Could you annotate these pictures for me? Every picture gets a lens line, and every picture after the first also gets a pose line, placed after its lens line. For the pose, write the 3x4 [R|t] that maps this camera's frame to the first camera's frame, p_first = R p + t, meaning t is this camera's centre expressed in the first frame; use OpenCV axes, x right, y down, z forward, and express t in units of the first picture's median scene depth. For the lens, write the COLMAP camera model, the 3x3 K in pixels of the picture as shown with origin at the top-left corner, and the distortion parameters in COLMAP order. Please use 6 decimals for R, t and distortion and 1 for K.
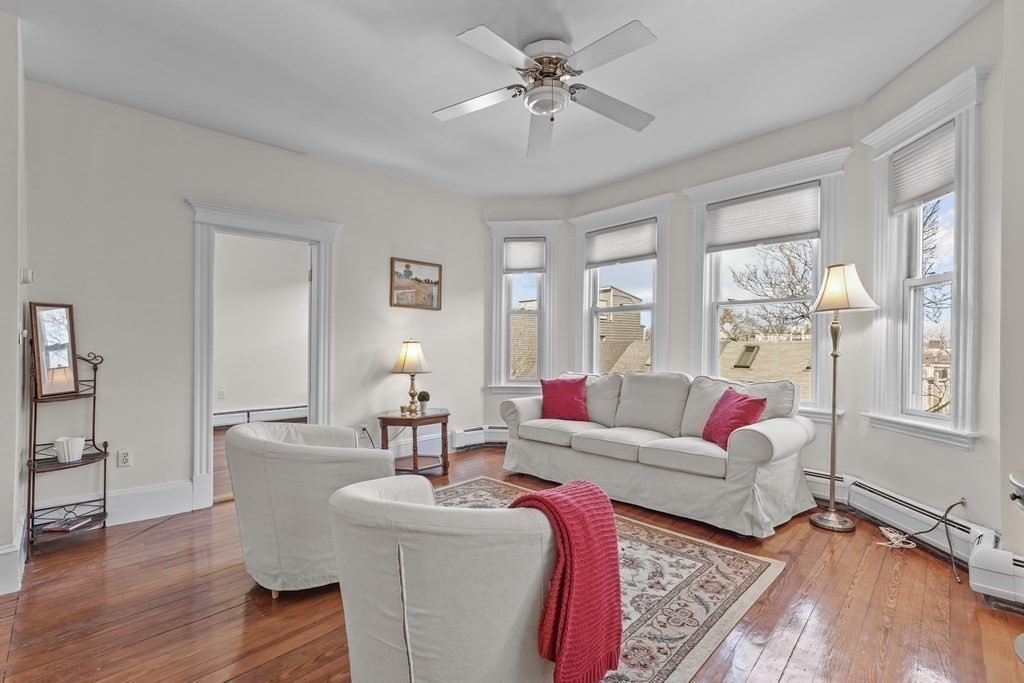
lens RADIAL K [[476.2, 0, 509.7], [0, 476.2, 342.7], [0, 0, 1]] dist [-0.006264, -0.000240]
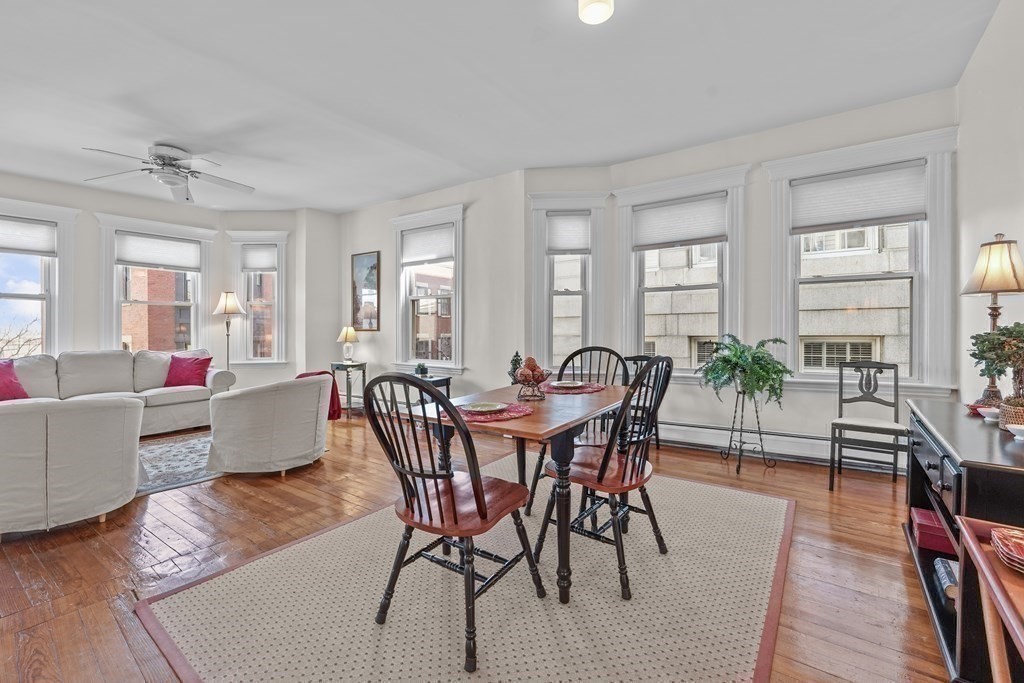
lens RADIAL K [[425.3, 0, 509.6], [0, 425.3, 334.6], [0, 0, 1]] dist [-0.010994, 0.000518]
pose [[-0.150880, -0.006210, 0.988533, -0.901972], [-0.000085, 0.999980, 0.006269, 0.009092], [-0.988552, 0.000861, -0.150878, 0.038636]]
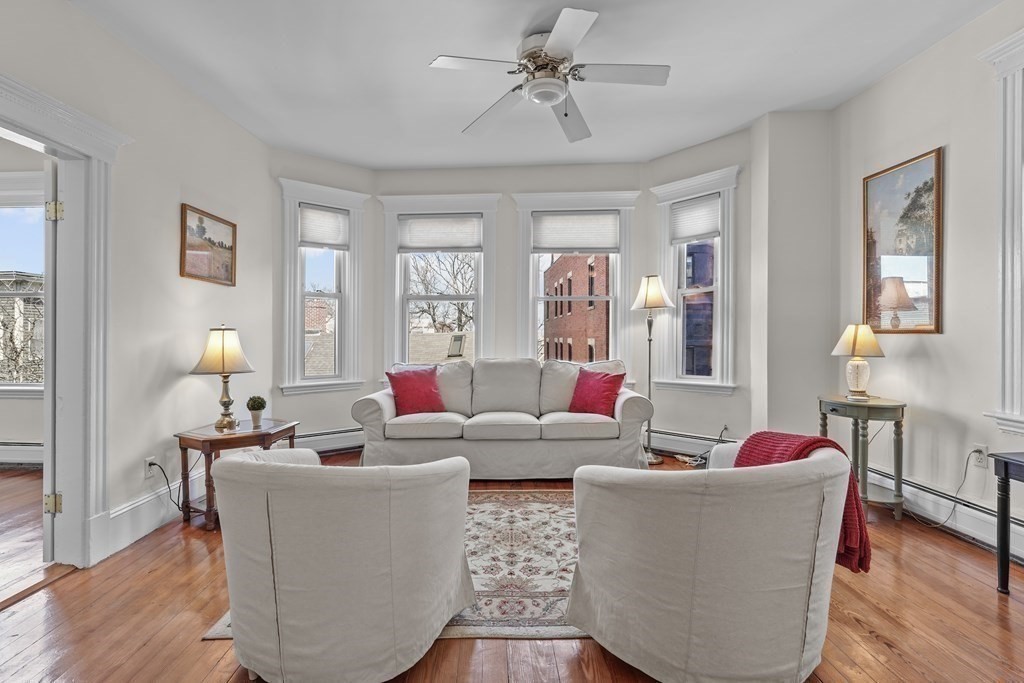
lens RADIAL K [[495.0, 0, 513.4], [0, 495.0, 337.3], [0, 0, 1]] dist [0.001270, -0.000580]
pose [[0.700673, -0.003649, 0.713473, -0.430058], [0.001098, 0.999991, 0.004036, 0.008324], [-0.713482, -0.002045, 0.700671, 0.177979]]
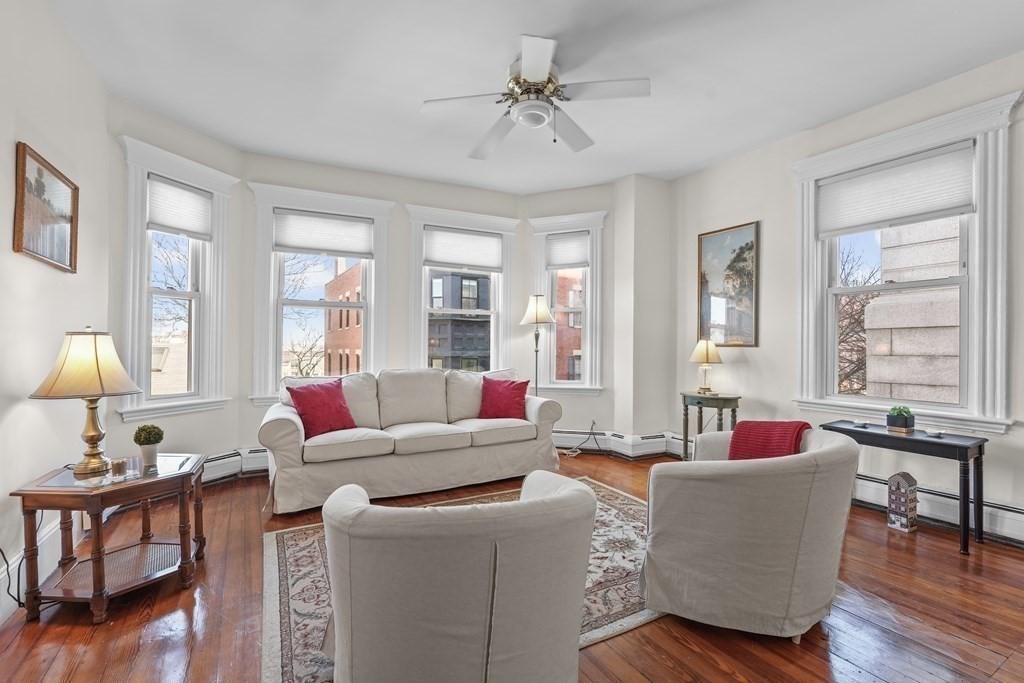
lens RADIAL K [[445.2, 0, 511.8], [0, 445.2, 346.5], [0, 0, 1]] dist [-0.010617, 0.001086]
pose [[0.273666, 0.004625, 0.961814, -0.529450], [-0.006383, 0.999975, -0.002992, 0.011233], [-0.961803, -0.005321, 0.273689, 0.450280]]
